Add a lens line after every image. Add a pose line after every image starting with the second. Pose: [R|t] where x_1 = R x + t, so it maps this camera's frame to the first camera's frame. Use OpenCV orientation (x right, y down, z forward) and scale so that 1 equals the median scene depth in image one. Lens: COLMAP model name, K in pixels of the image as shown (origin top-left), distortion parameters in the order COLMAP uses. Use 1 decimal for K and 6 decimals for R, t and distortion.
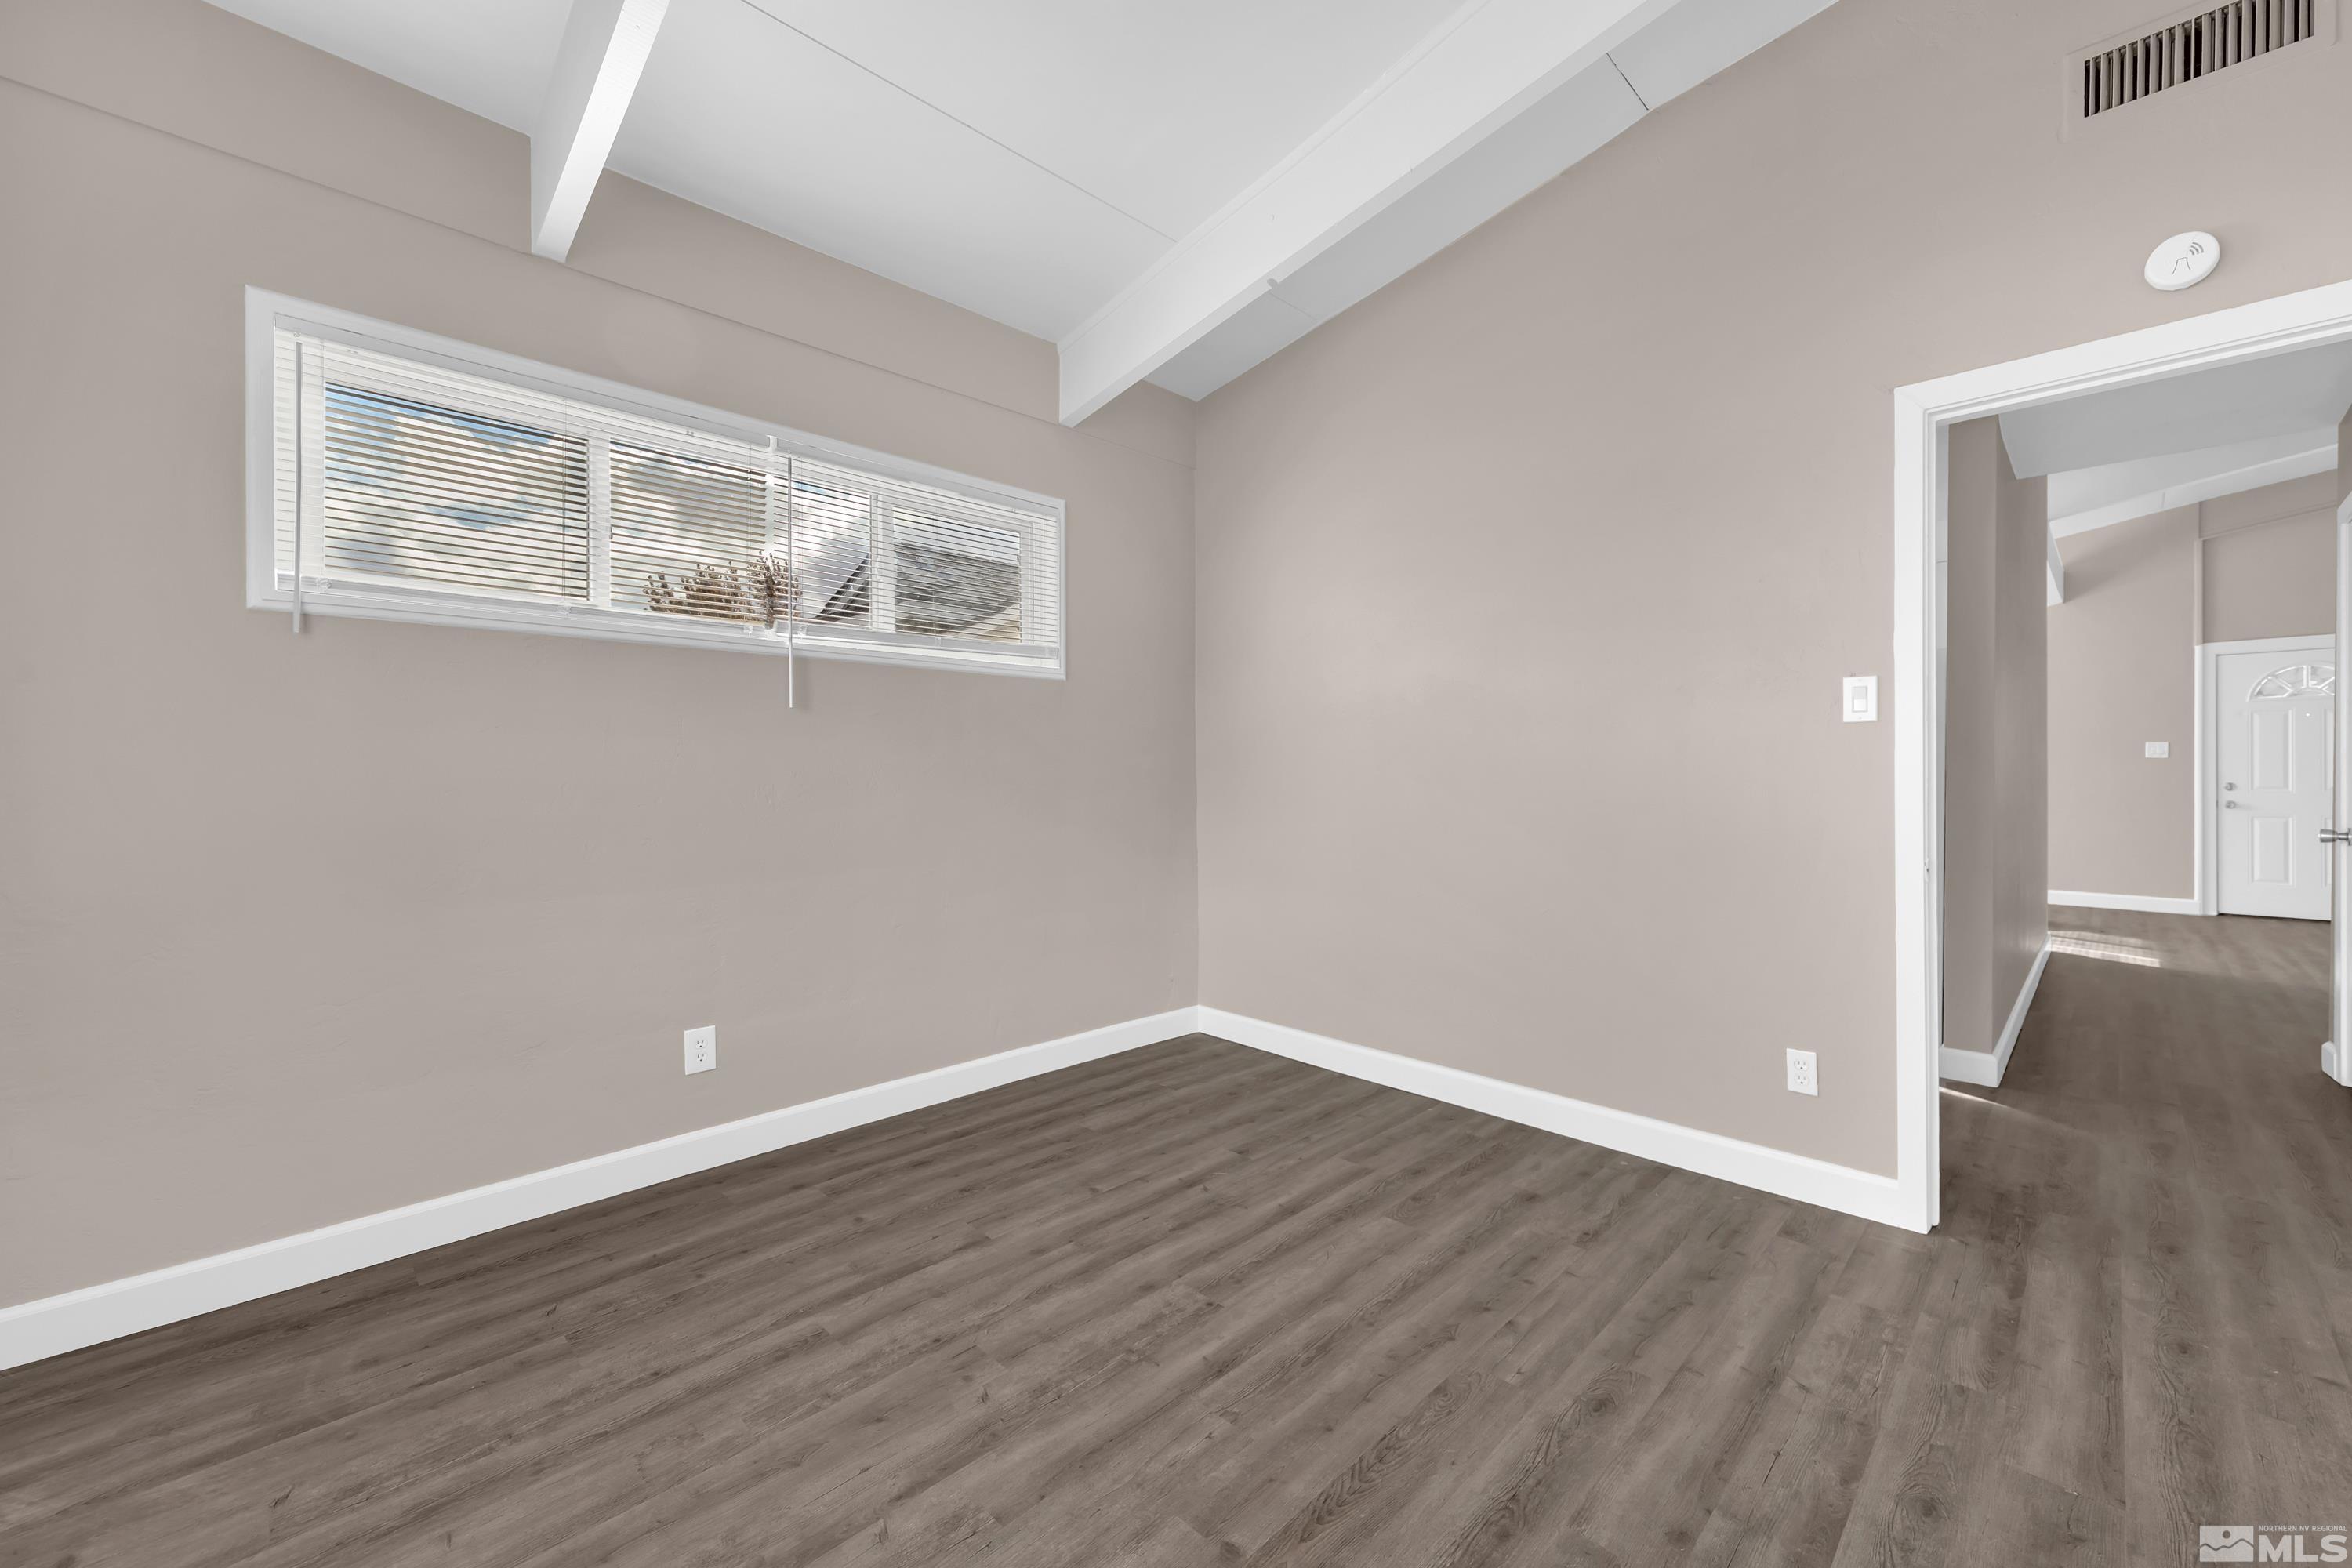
lens RADIAL K [[940.3, 0, 1197.0], [0, 940.3, 775.5], [0, 0, 1]] dist [0.002713, -0.000226]
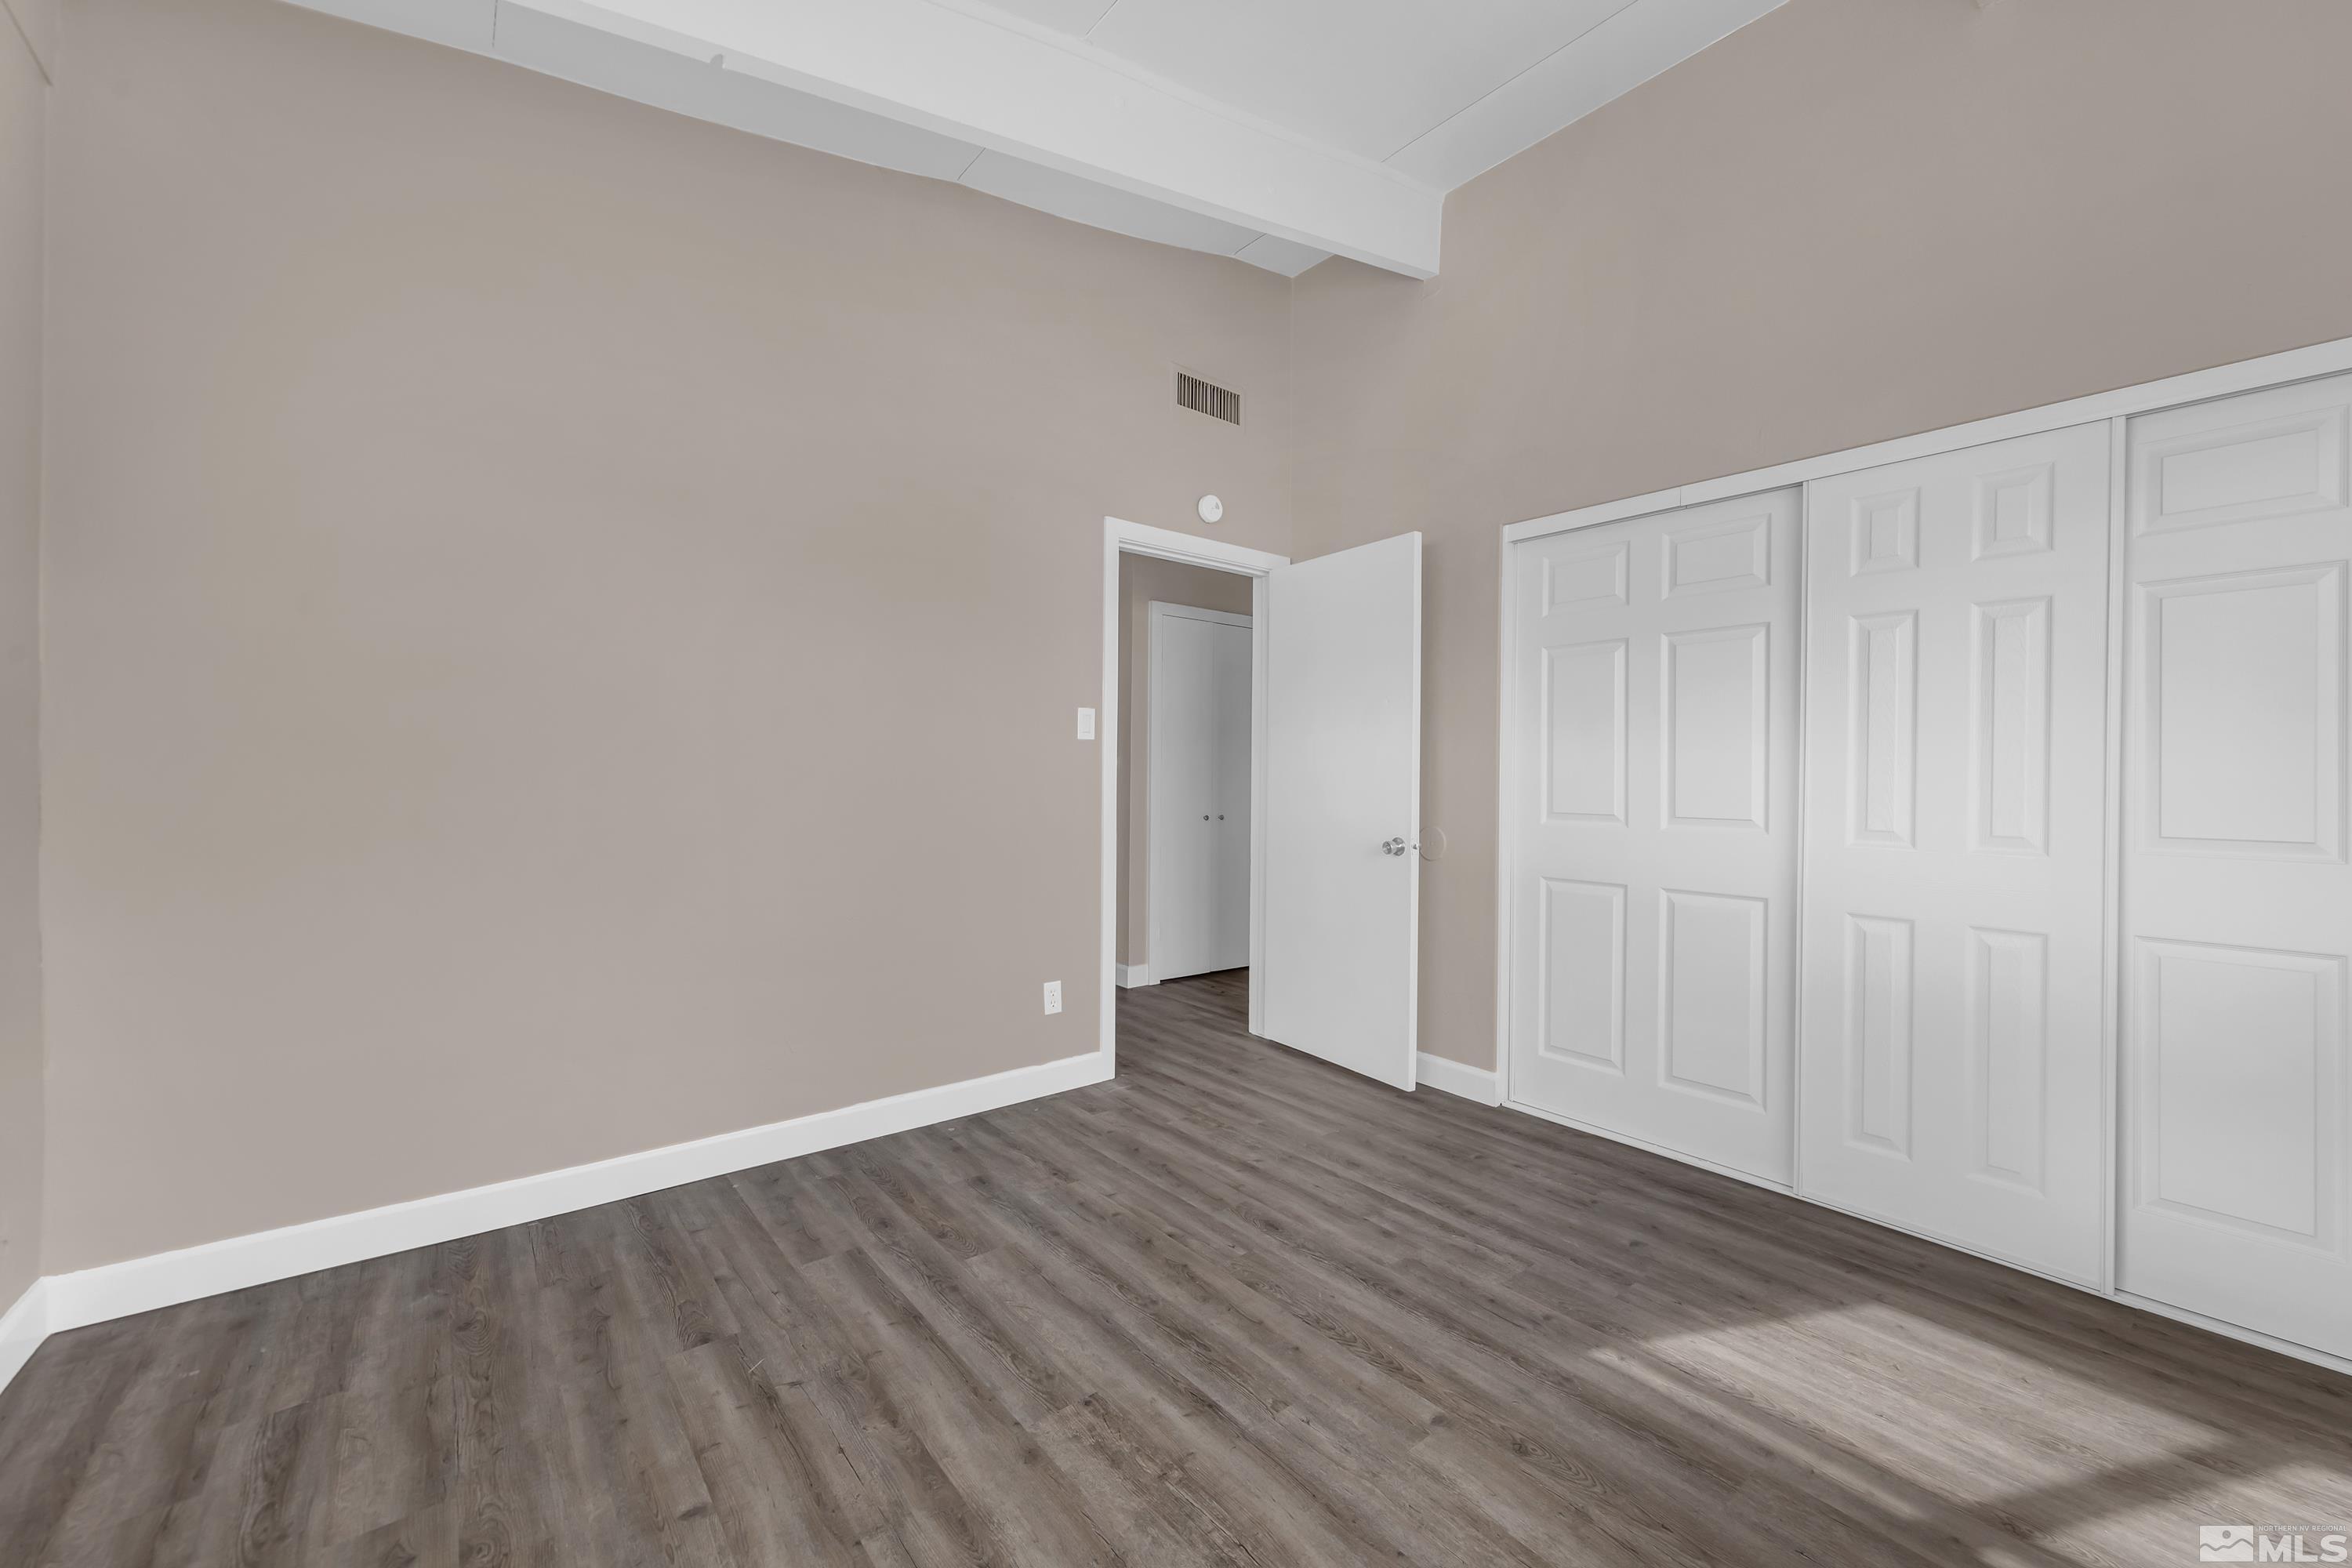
lens RADIAL K [[940.3, 0, 1197.0], [0, 940.3, 775.5], [0, 0, 1]] dist [0.002713, -0.000226]
pose [[0.081933, 0.001999, 0.996636, -0.734697], [-0.008891, 0.999960, -0.001275, -0.002734], [-0.996598, -0.008756, 0.081947, 0.745883]]
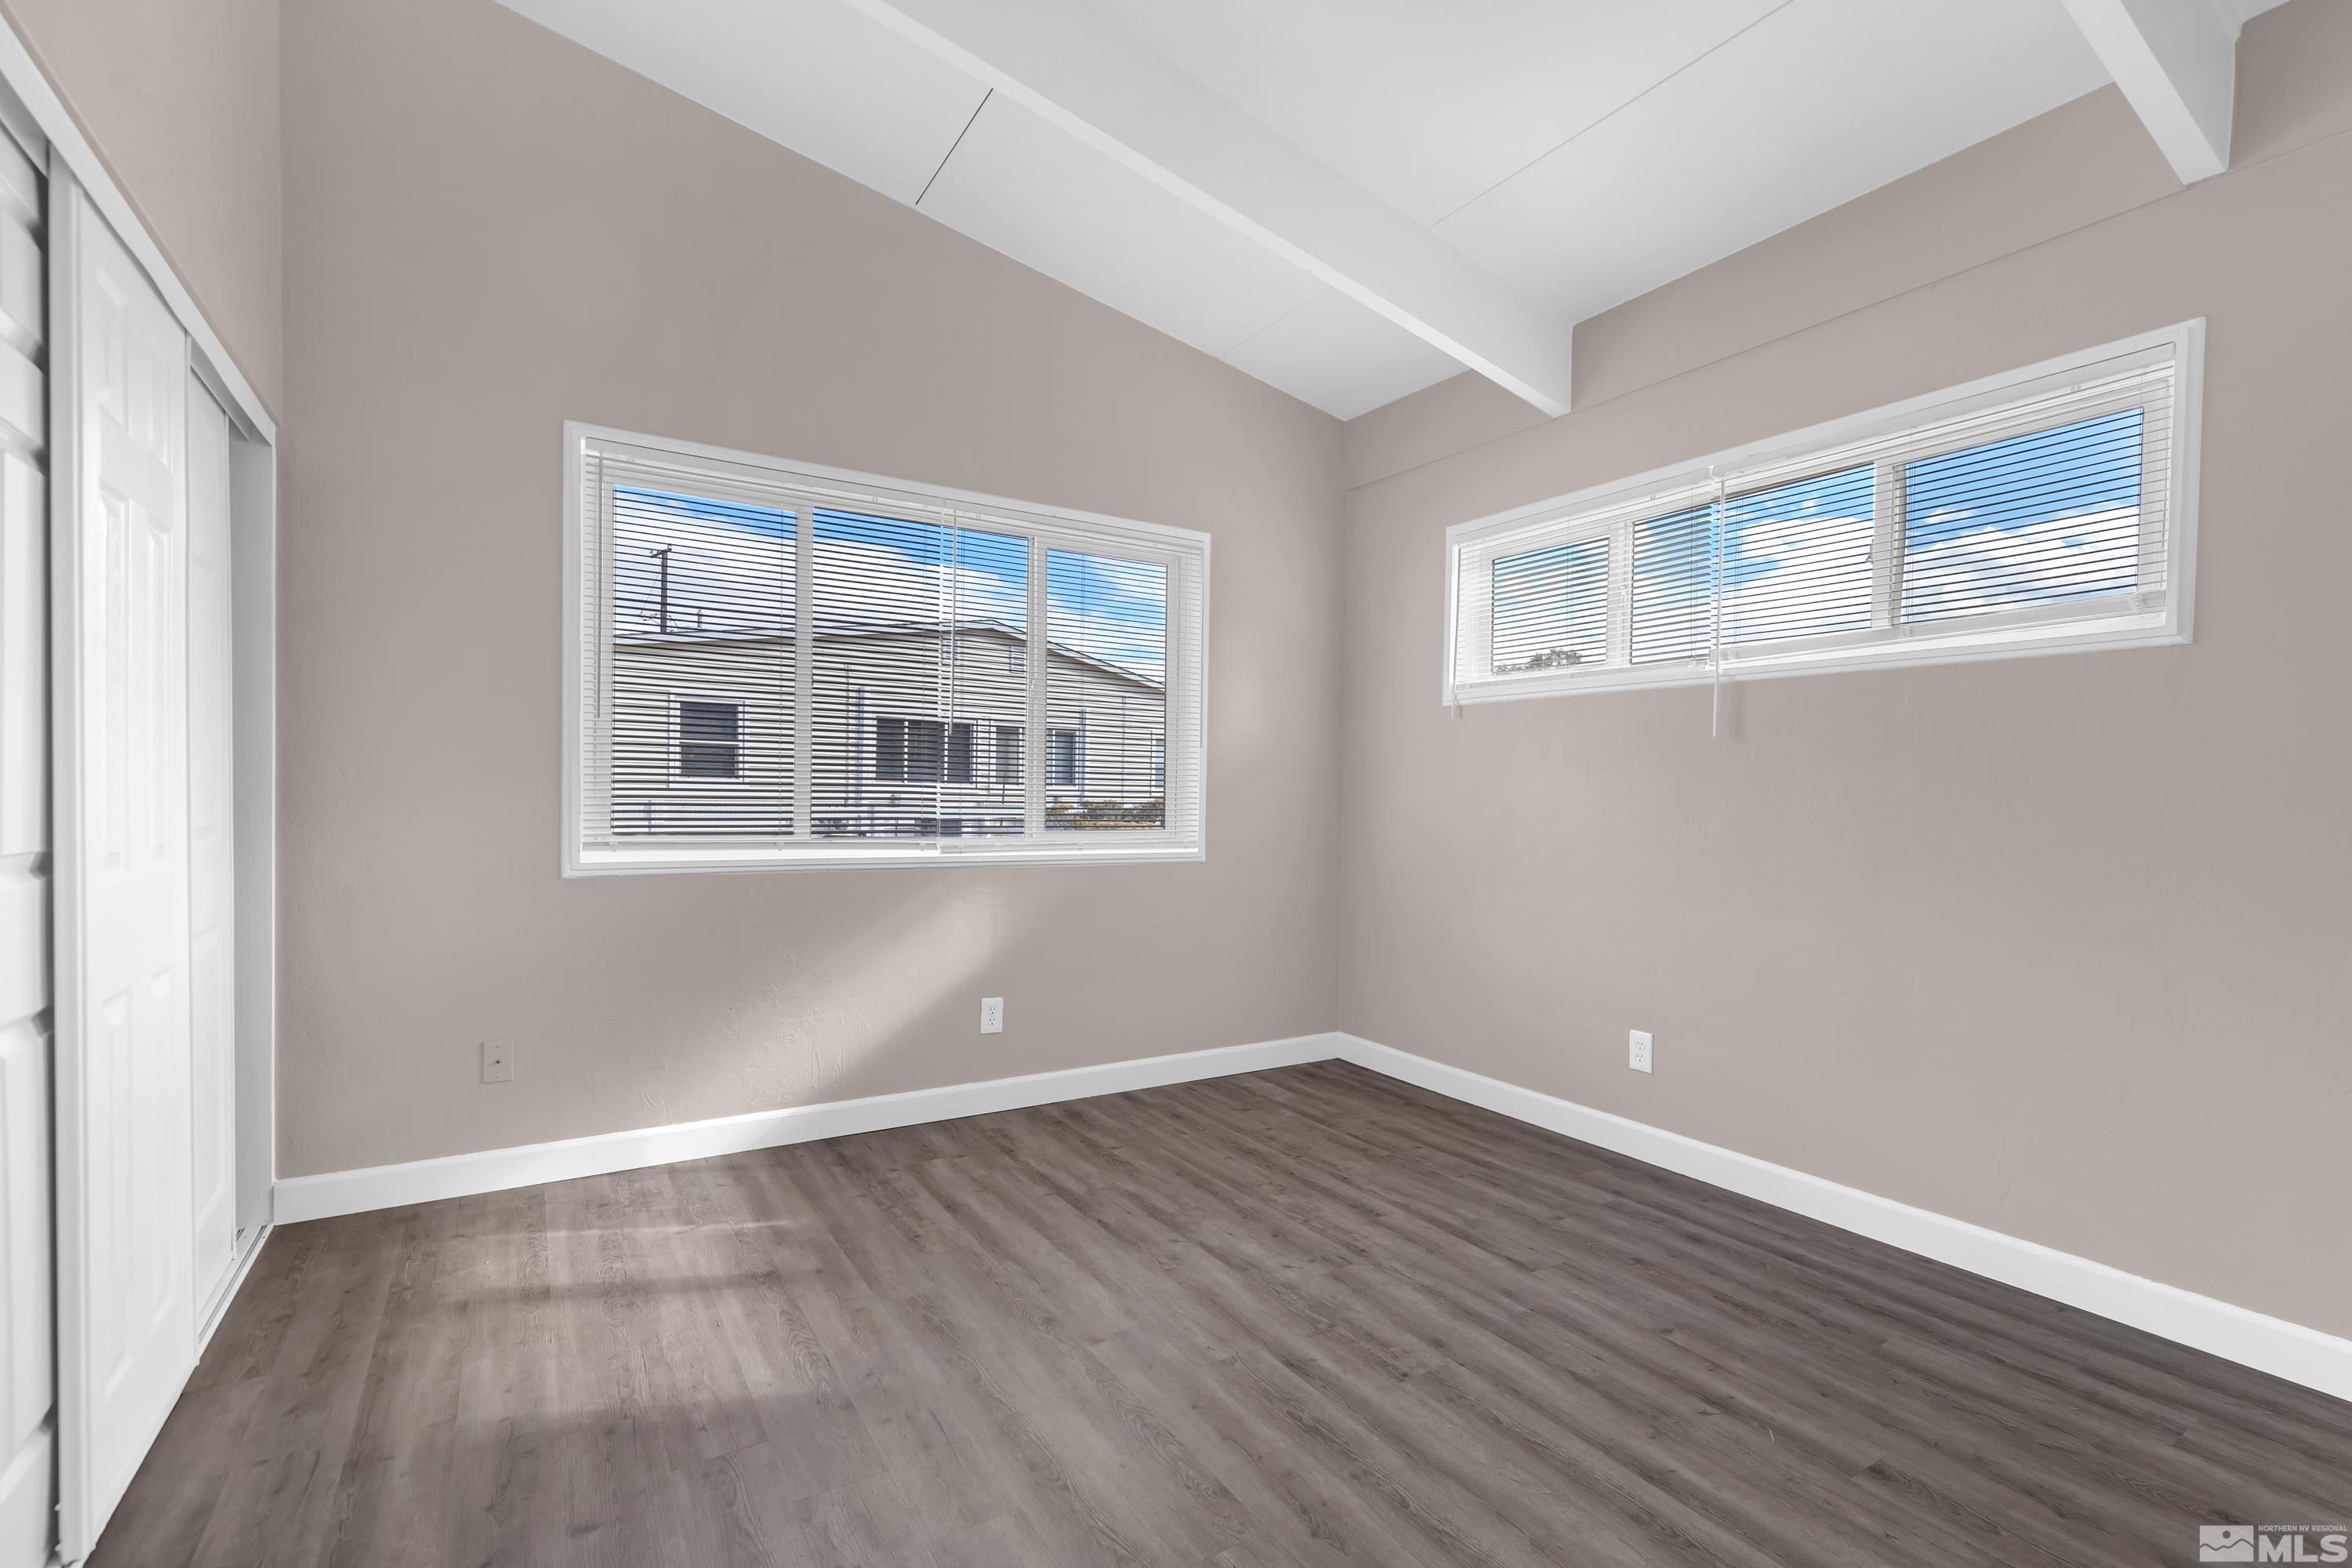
lens RADIAL K [[1009.9, 0, 1200.2], [0, 1009.9, 792.1], [0, 0, 1]] dist [0.005567, 0.000361]
pose [[-0.207127, -0.004101, -0.978306, 0.918945], [-0.020963, 0.999780, 0.000248, -0.006305], [0.978090, 0.020559, -0.207167, 0.888859]]
